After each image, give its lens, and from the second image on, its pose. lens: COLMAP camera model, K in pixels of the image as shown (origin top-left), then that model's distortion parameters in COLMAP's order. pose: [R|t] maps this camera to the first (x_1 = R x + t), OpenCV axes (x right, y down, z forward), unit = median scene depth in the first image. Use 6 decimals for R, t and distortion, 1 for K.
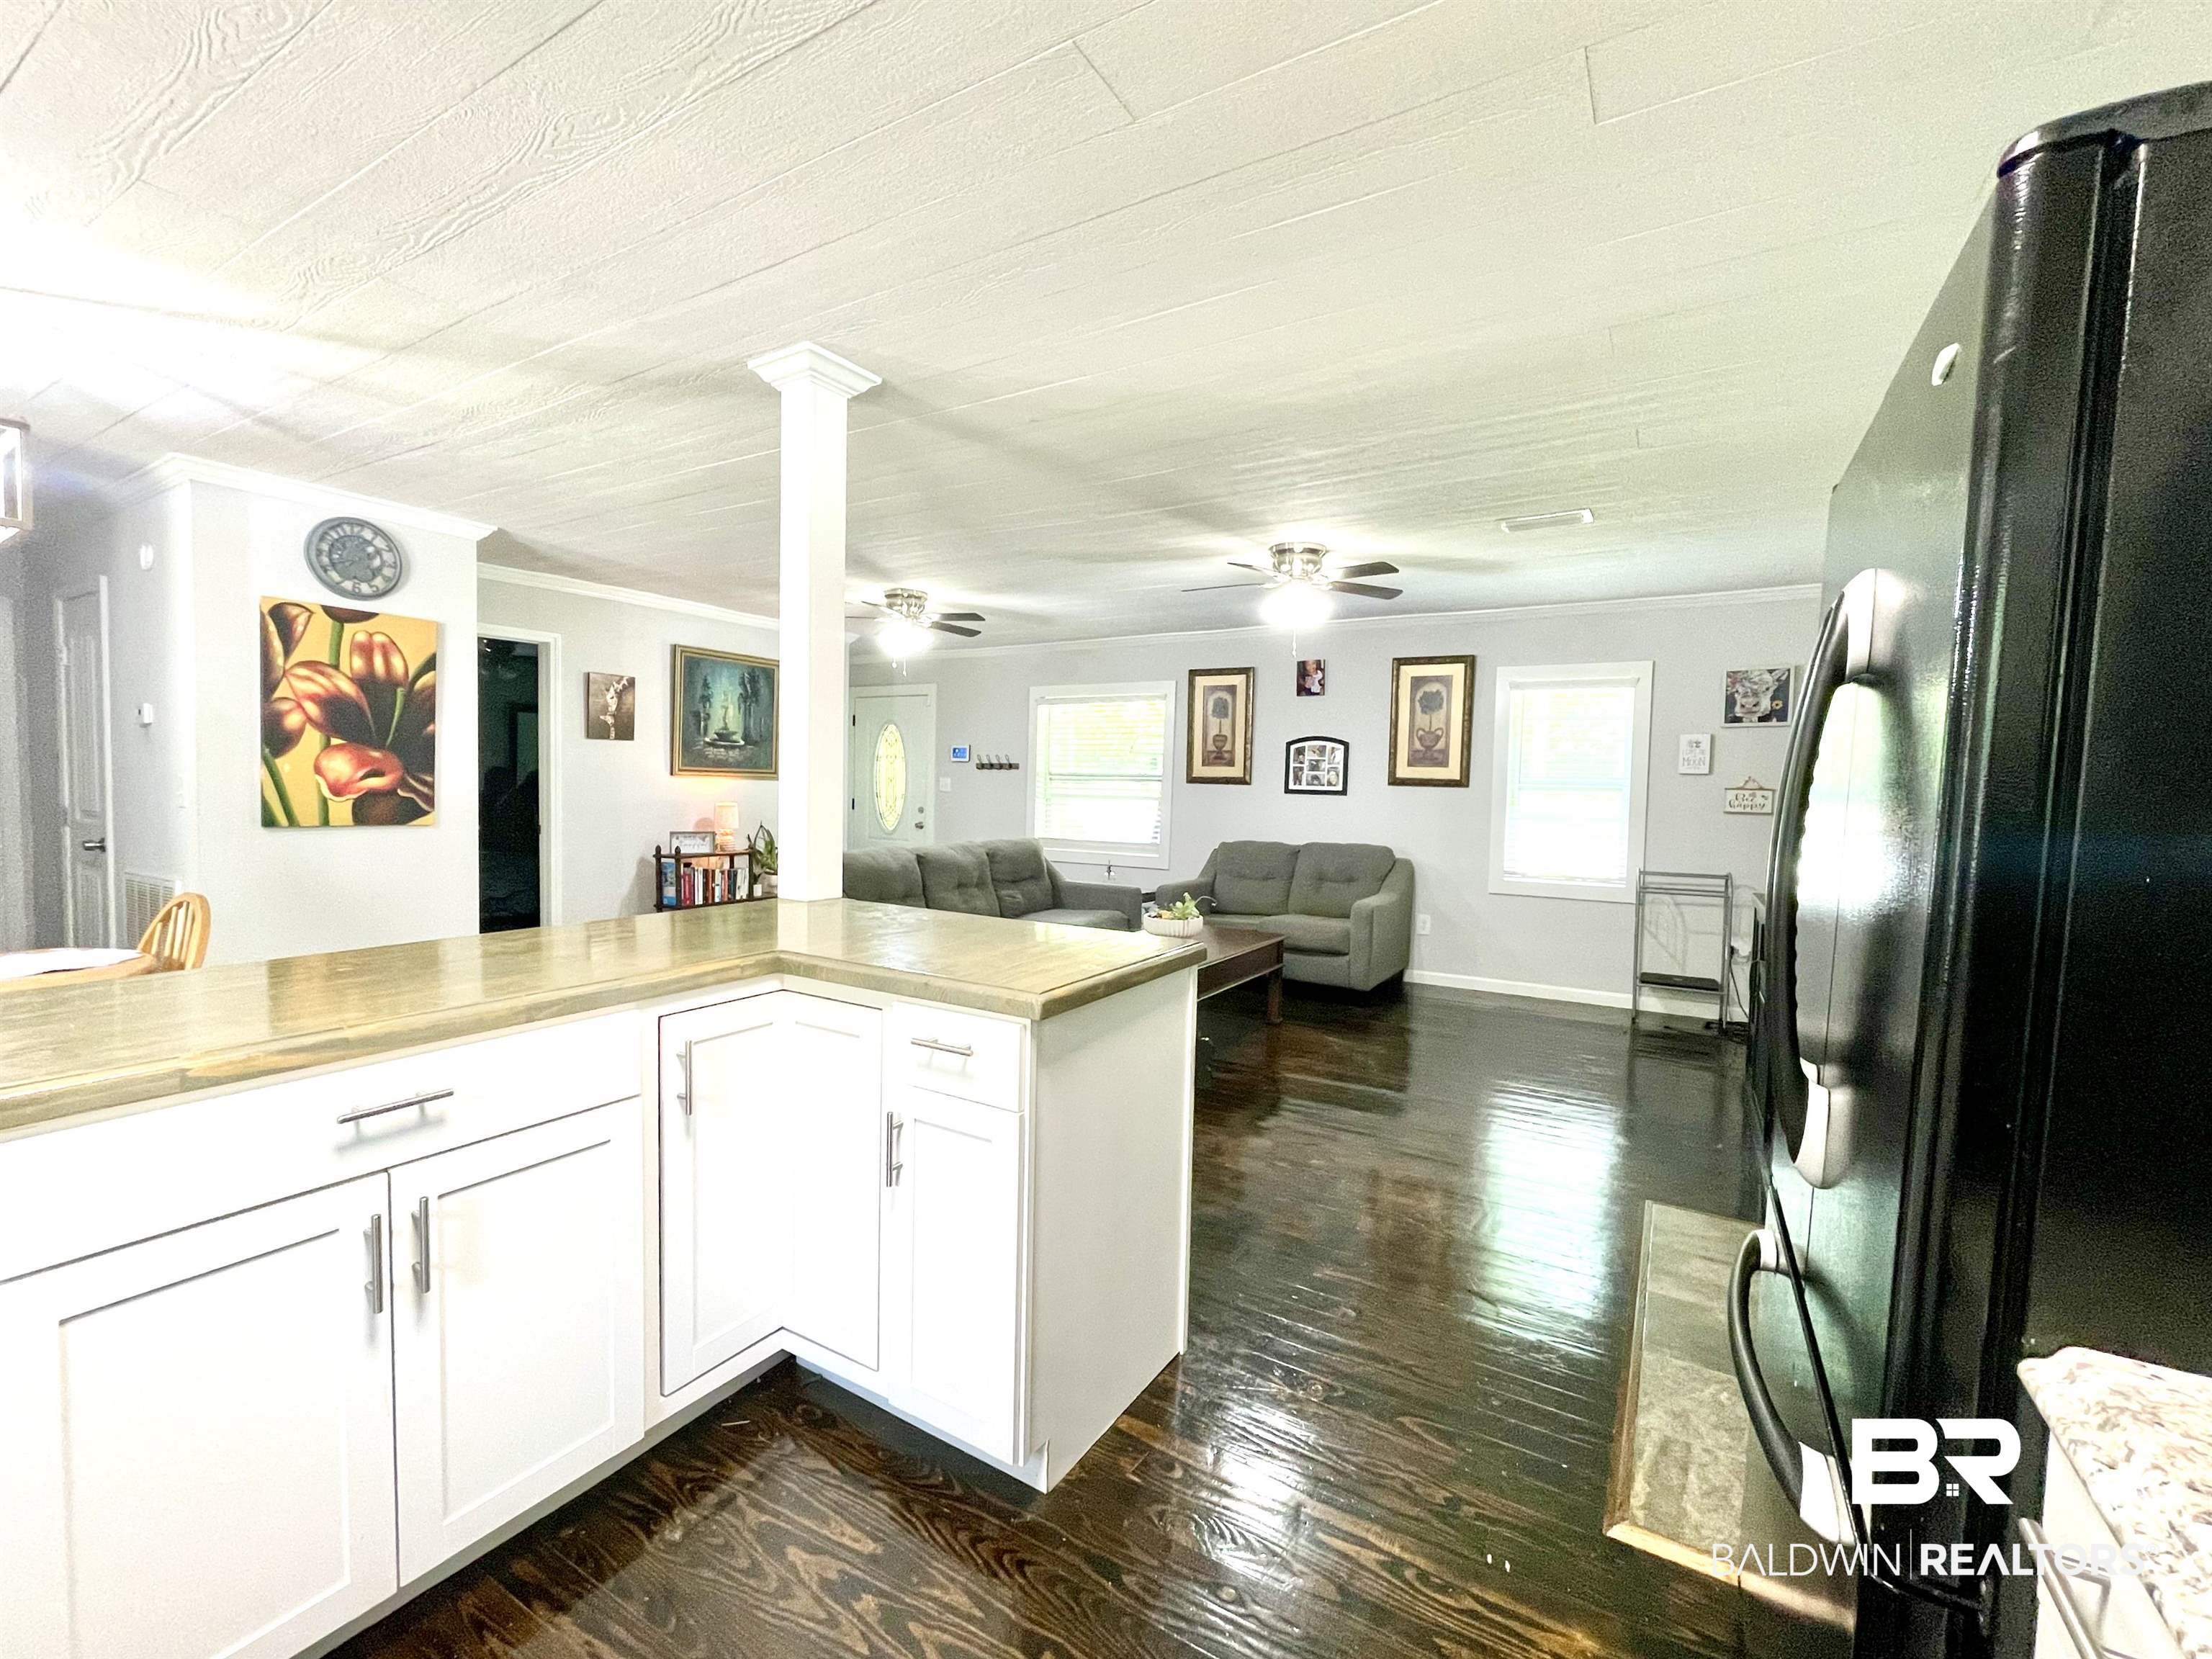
lens RADIAL K [[951.1, 0, 1110.1], [0, 951.1, 827.7], [0, 0, 1]] dist [0.001395, 0.000002]
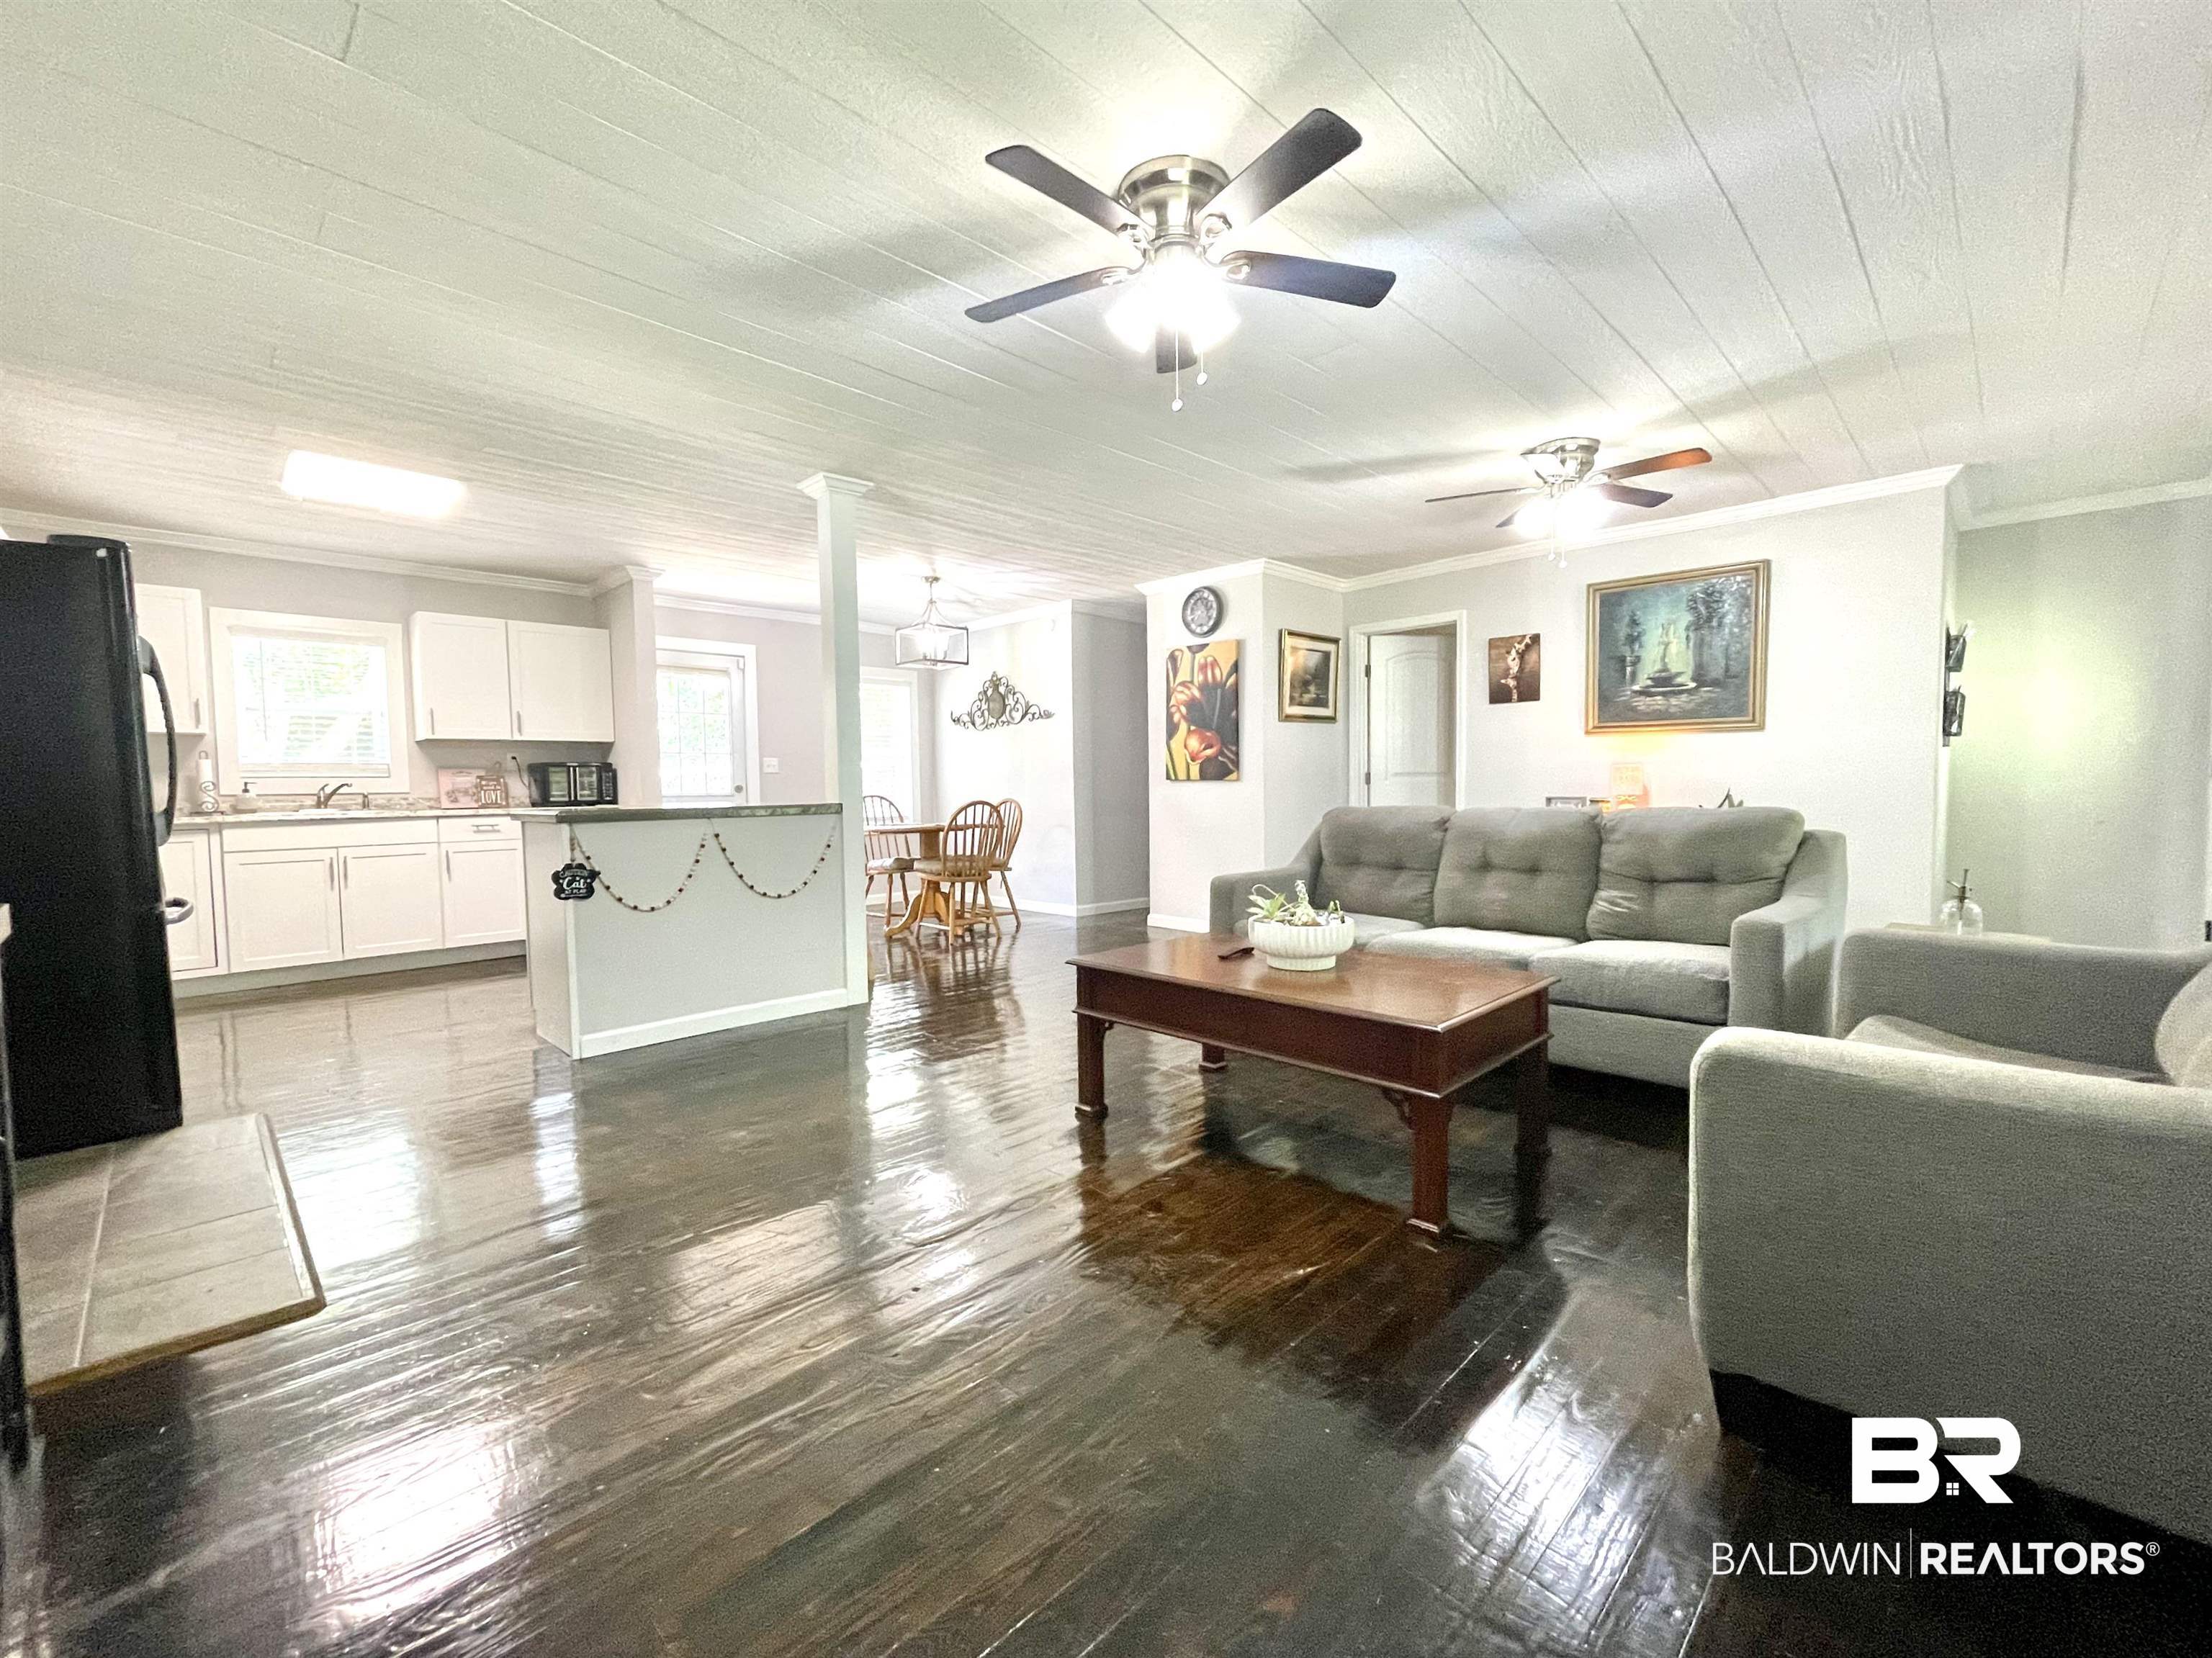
lens RADIAL K [[933.3, 0, 1102.9], [0, 933.3, 834.4], [0, 0, 1]] dist [-0.001143, -0.000003]
pose [[-0.239451, 0.034616, -0.970291, 0.505935], [-0.039020, 0.998214, 0.045242, 0.016200], [0.970124, 0.048694, -0.237672, 0.806103]]
